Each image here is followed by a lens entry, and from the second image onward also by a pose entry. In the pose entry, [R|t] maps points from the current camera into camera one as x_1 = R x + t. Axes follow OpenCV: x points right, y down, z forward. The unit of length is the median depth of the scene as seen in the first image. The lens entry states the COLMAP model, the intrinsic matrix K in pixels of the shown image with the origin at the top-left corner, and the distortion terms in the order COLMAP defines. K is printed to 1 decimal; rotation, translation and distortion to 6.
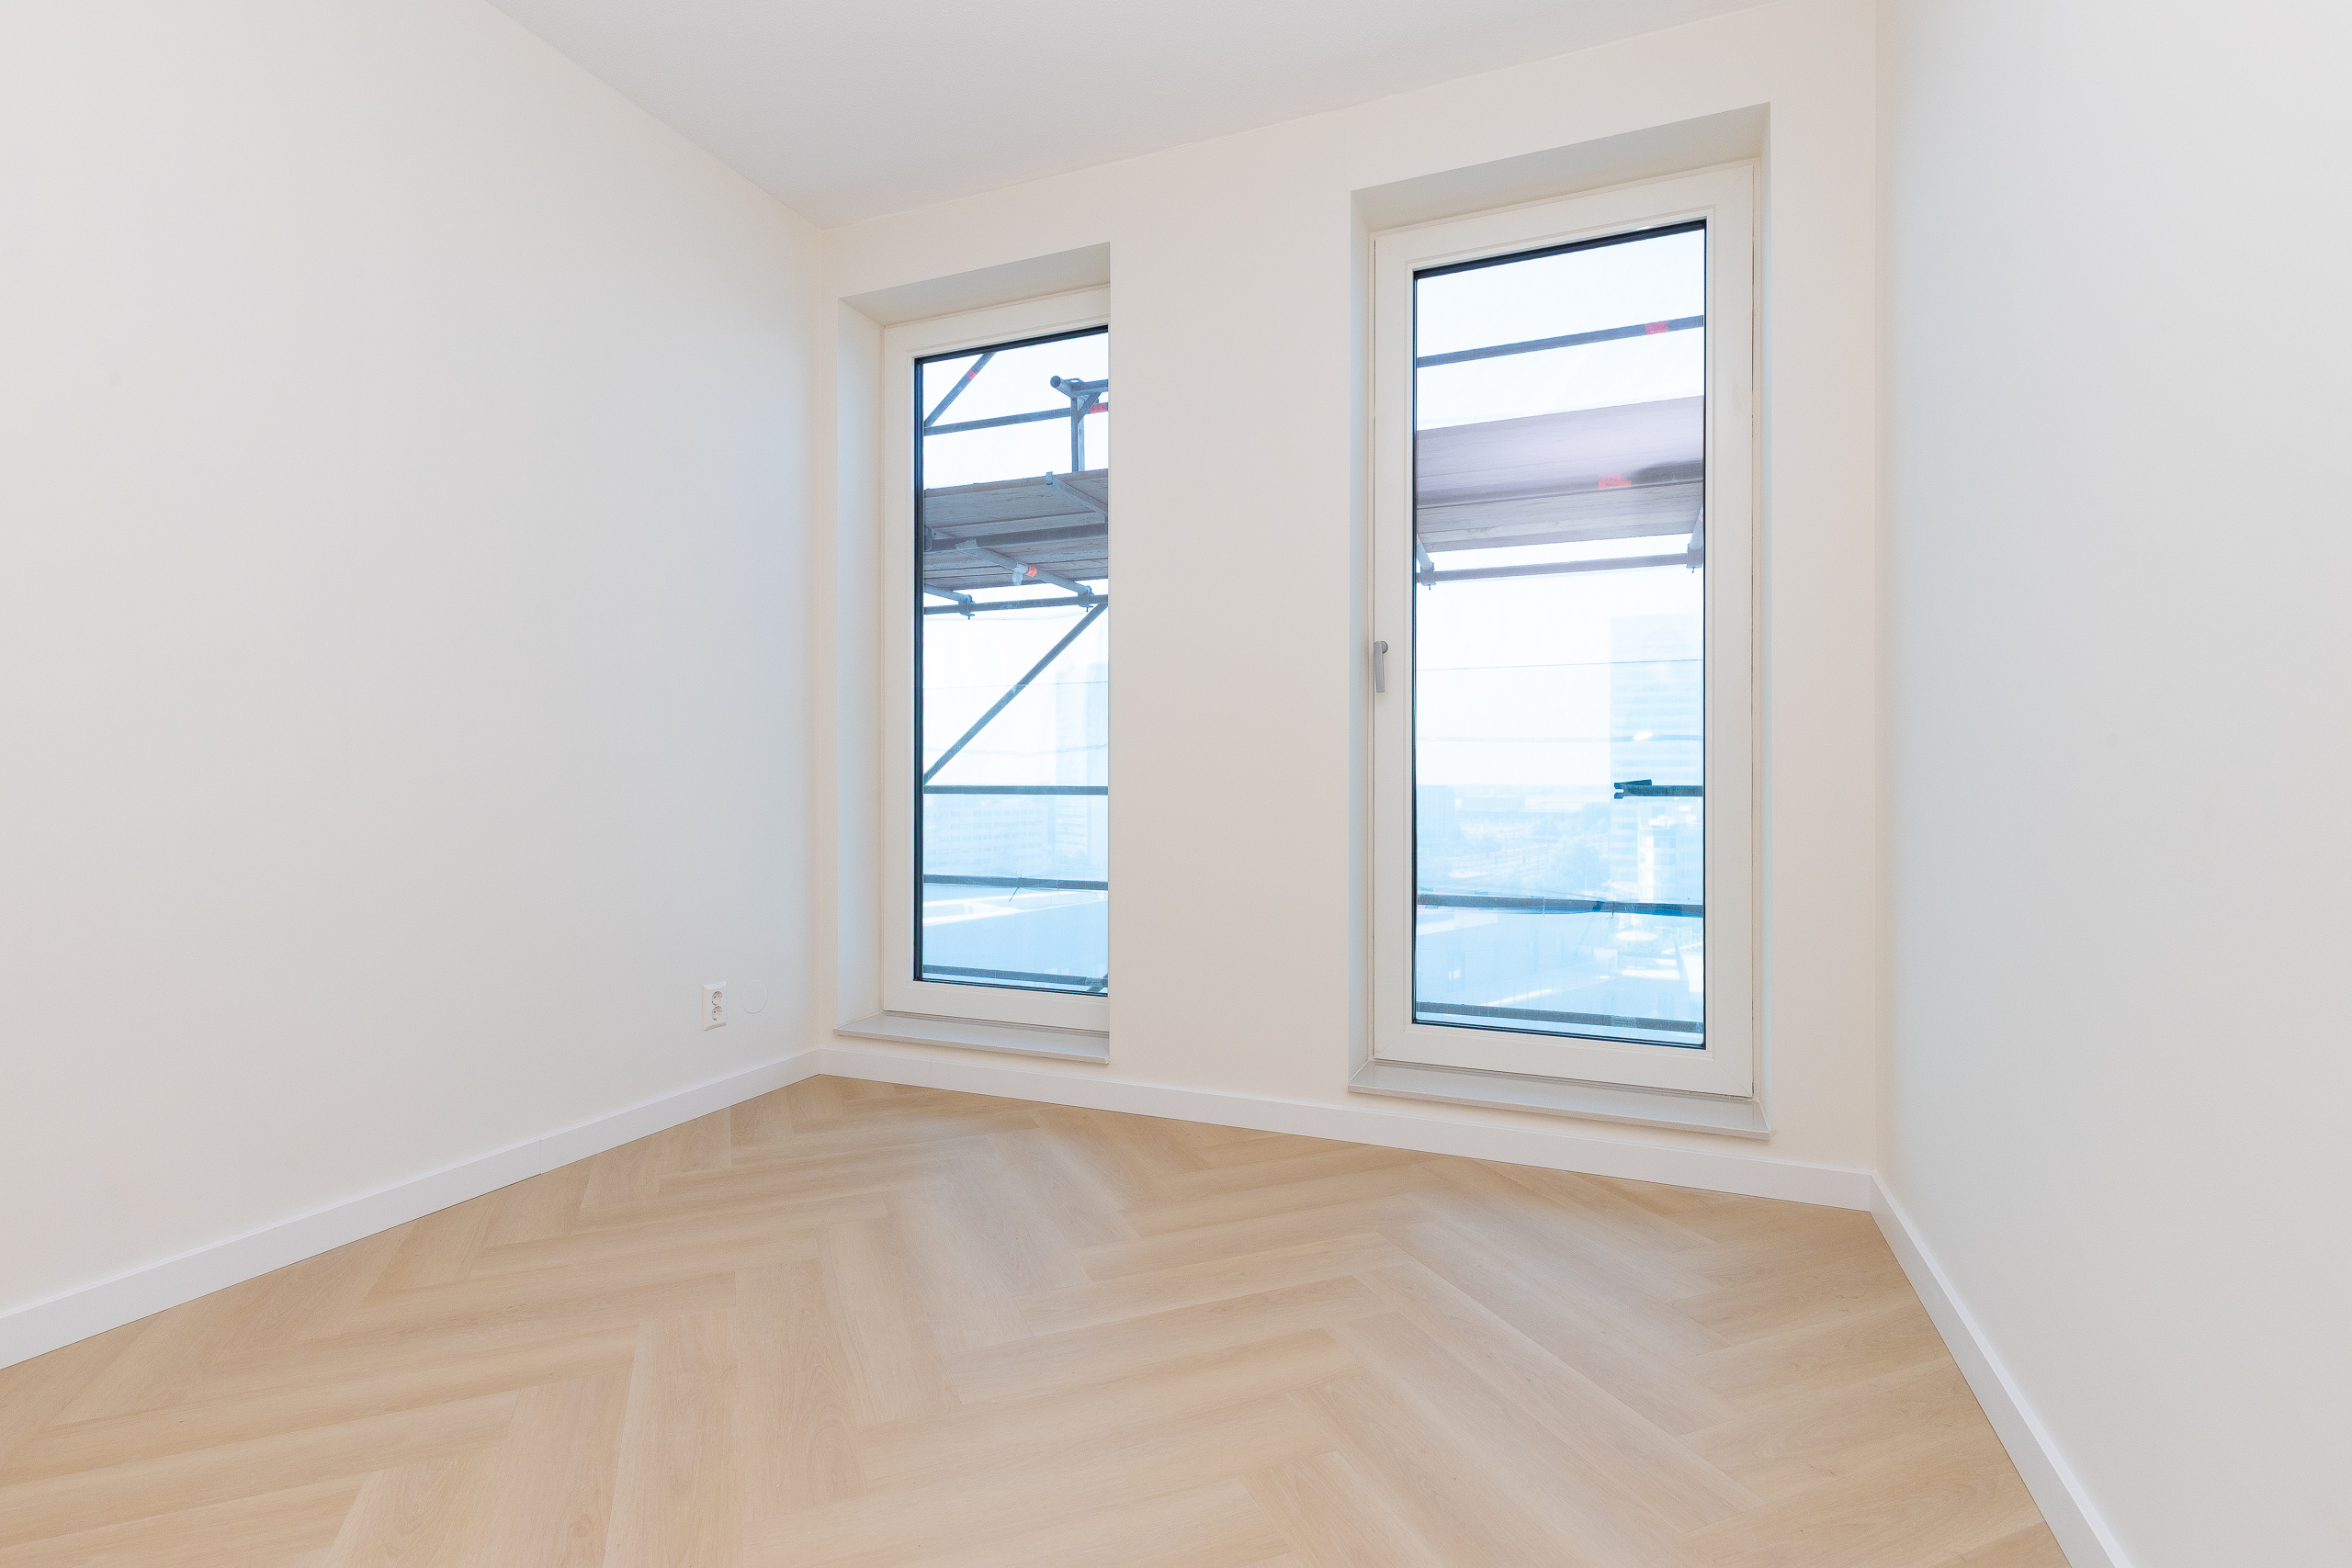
lens RADIAL K [[1097.8, 0, 1151.3], [0, 1097.8, 783.4], [0, 0, 1]] dist [0.011432, -0.000415]
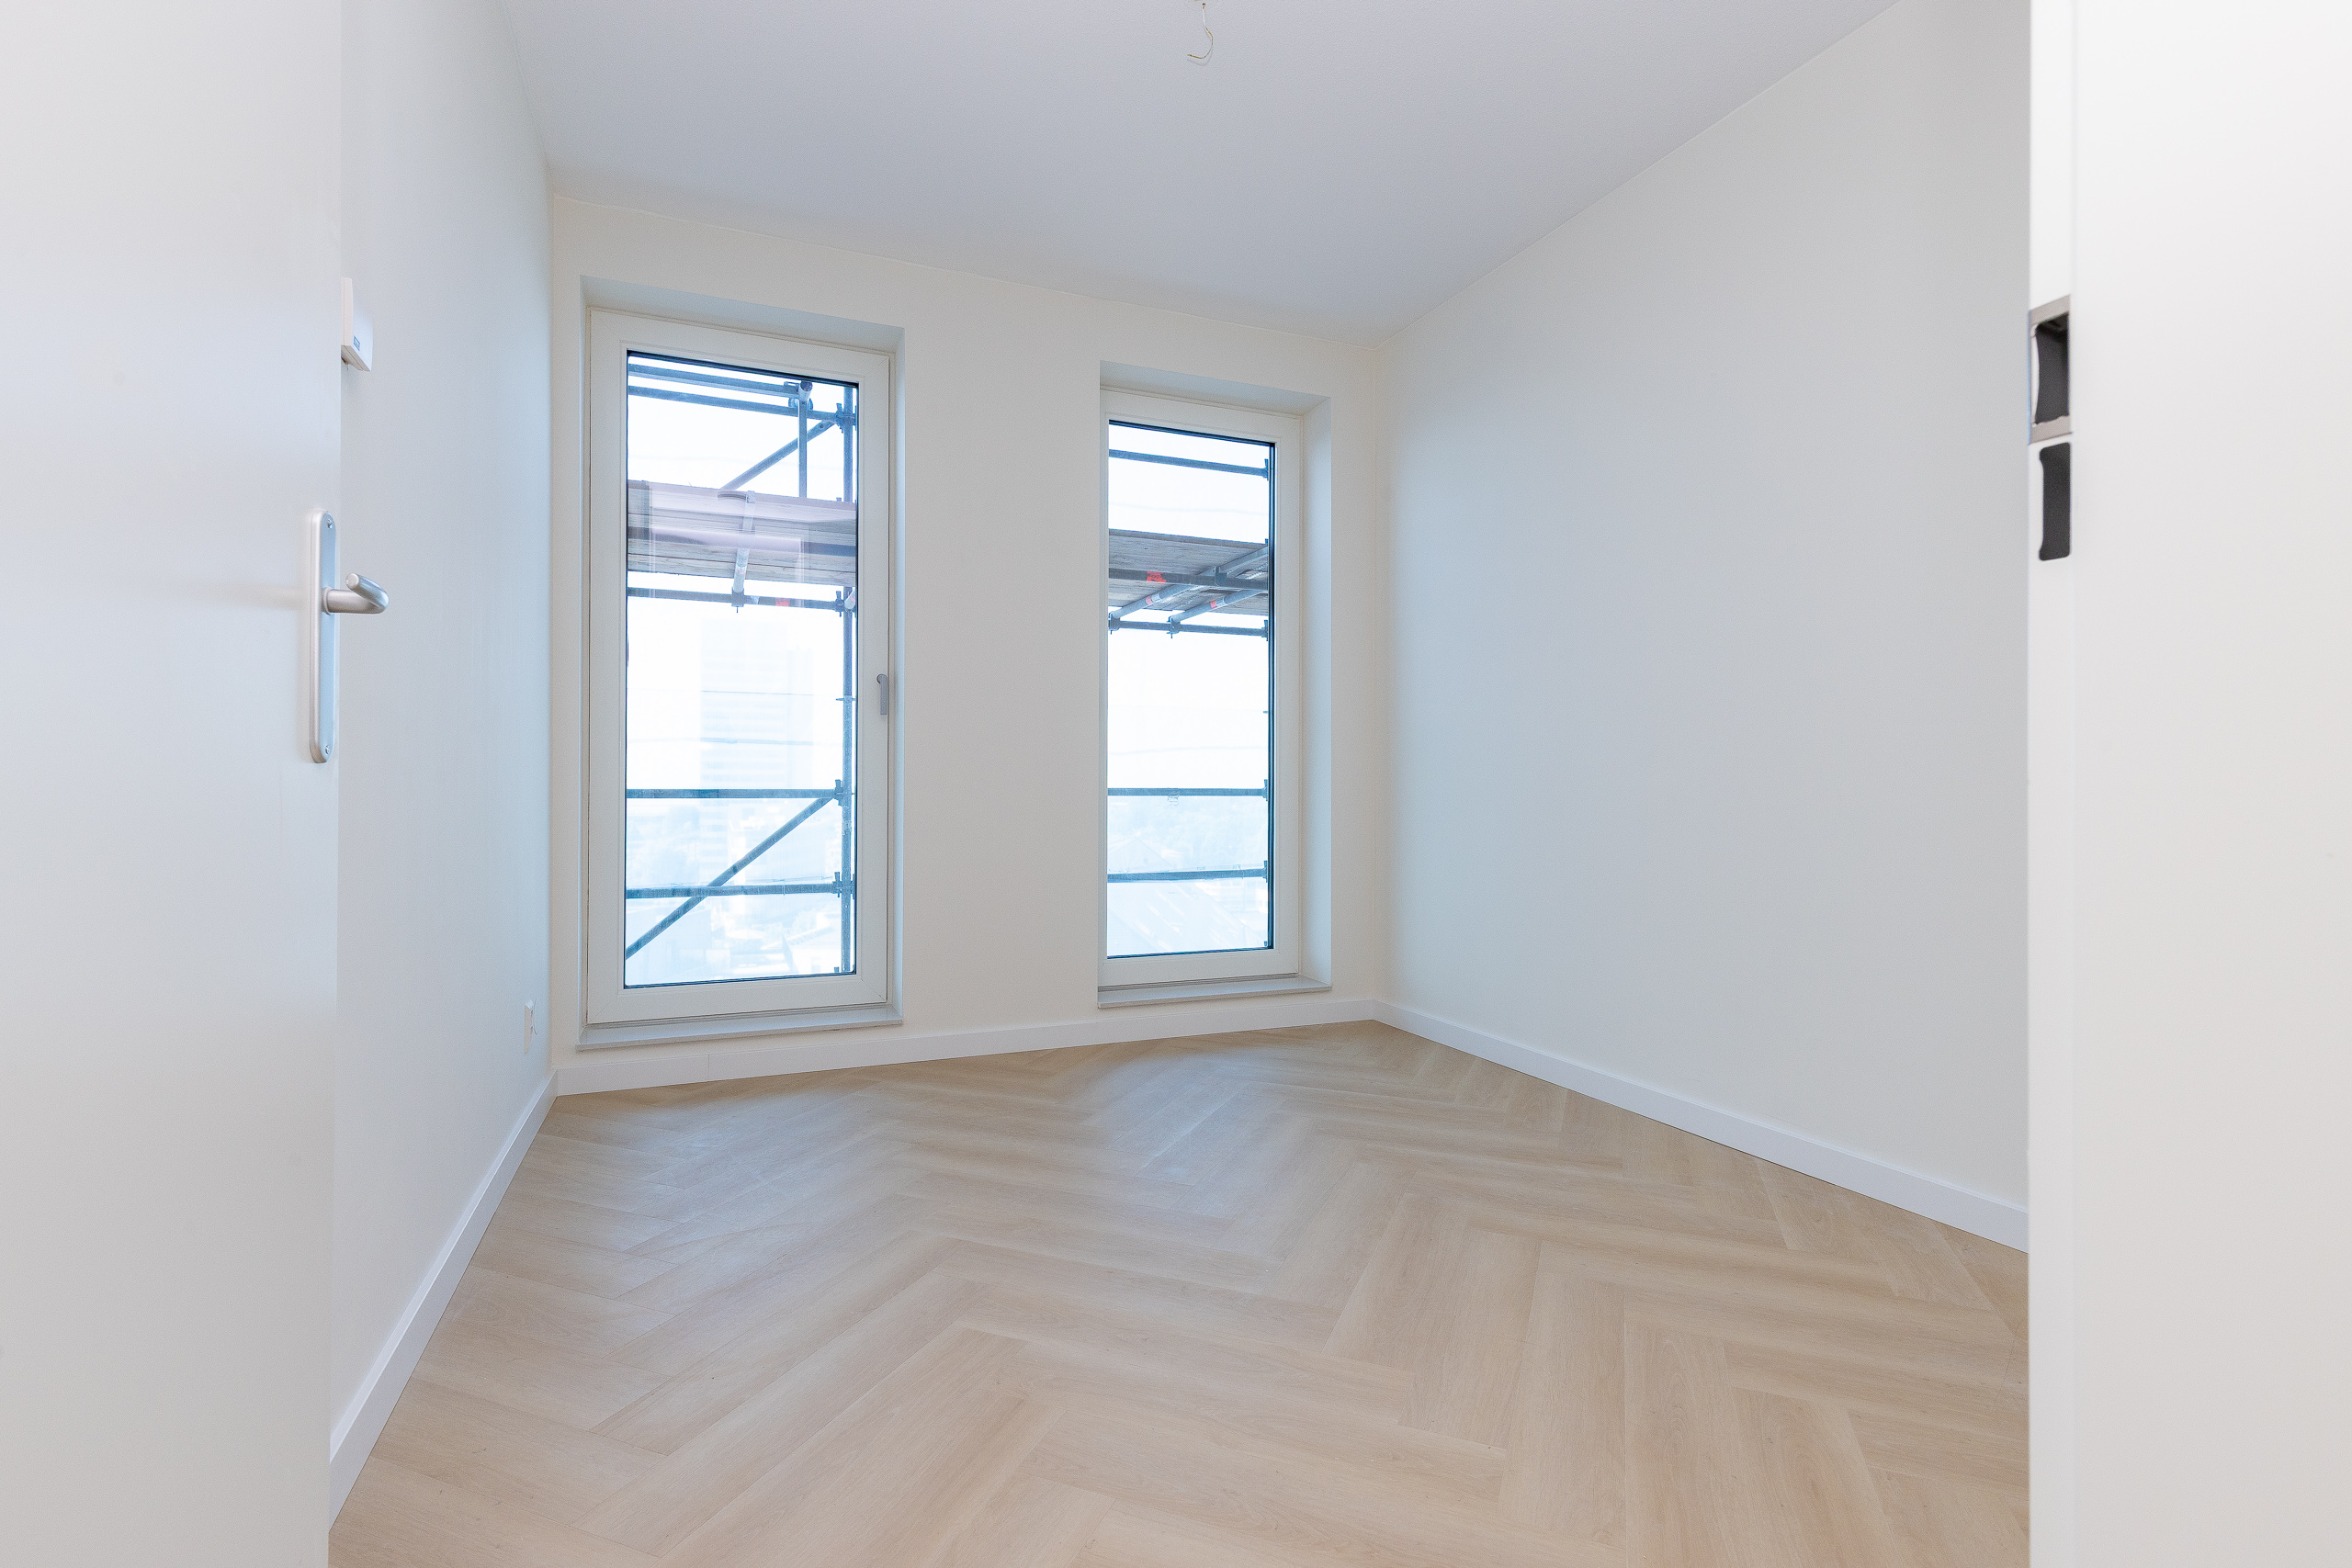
lens RADIAL K [[1097.8, 0, 1164.9], [0, 1097.8, 781.0], [0, 0, 1]] dist [0.011432, -0.000415]
pose [[0.705304, 0.003143, 0.708898, -0.830785], [-0.000115, 0.999991, -0.004318, 0.000645], [-0.708905, 0.002964, 0.705297, -0.041484]]
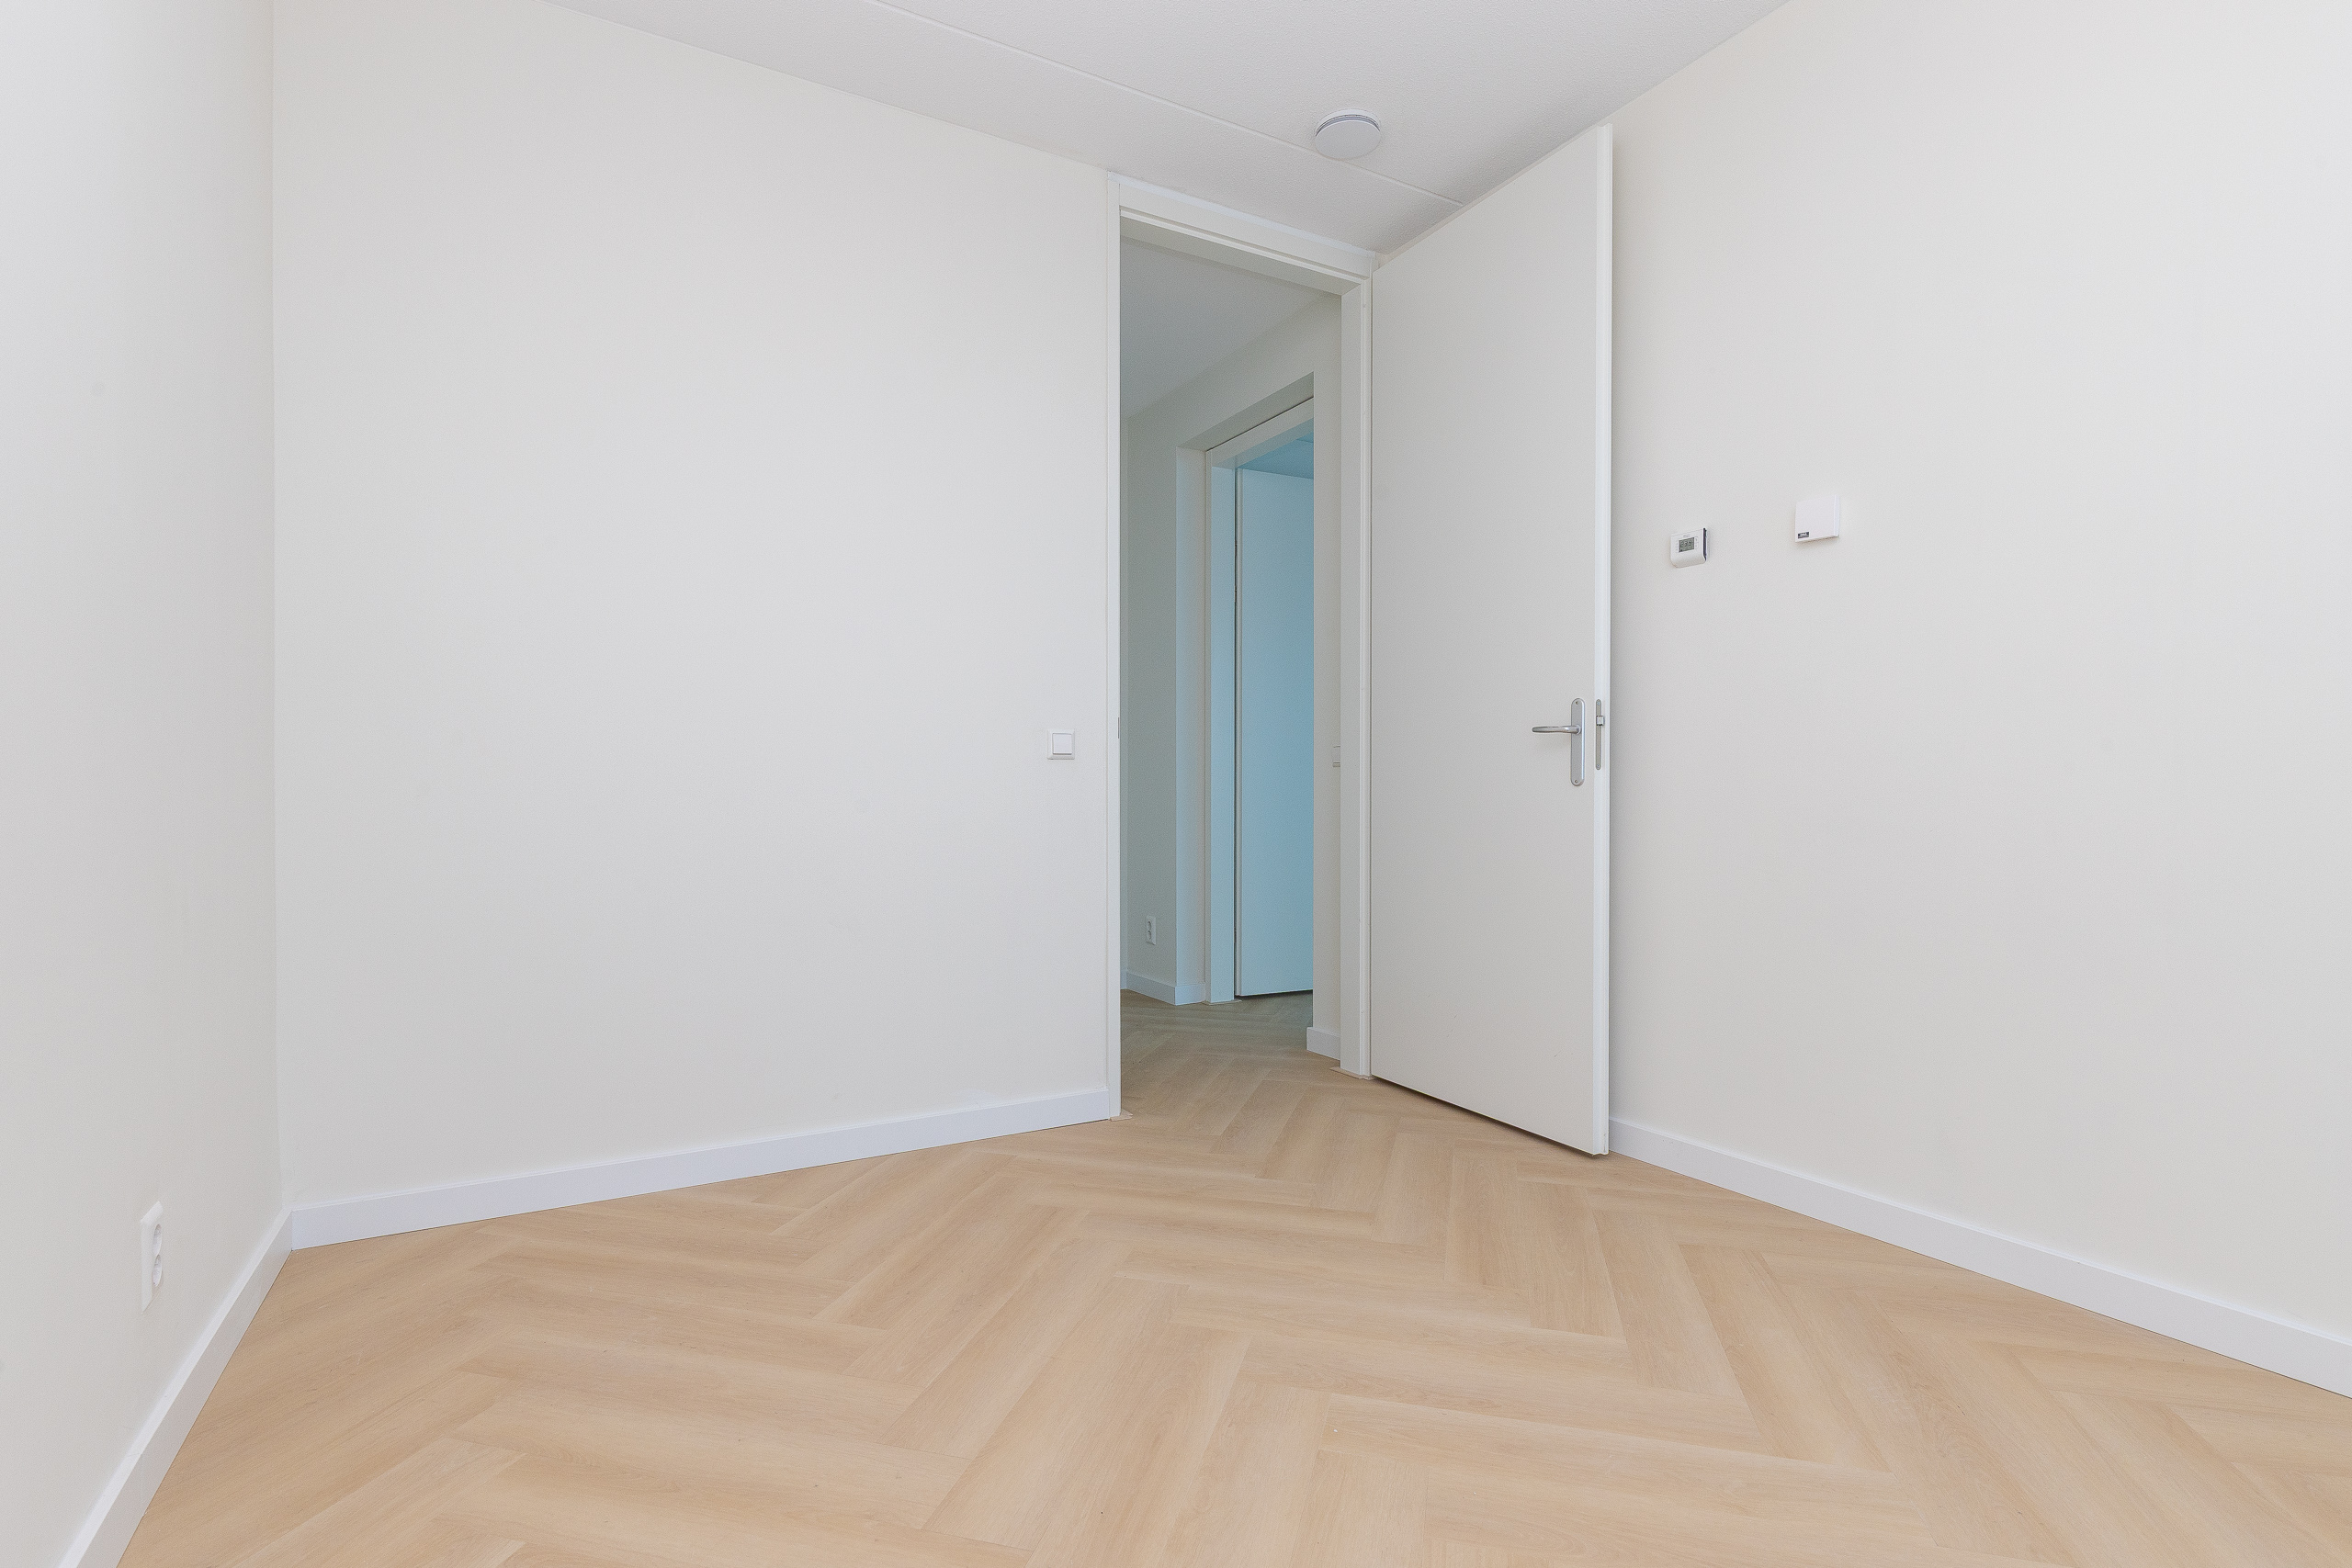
lens RADIAL K [[1114.7, 0, 1169.6], [0, 1114.7, 790.2], [0, 0, 1]] dist [0.004361, -0.001081]
pose [[-0.613076, -0.007401, -0.789989, 0.356913], [0.000687, 0.999951, -0.009901, 0.006748], [0.790023, -0.006613, -0.613041, 0.794790]]
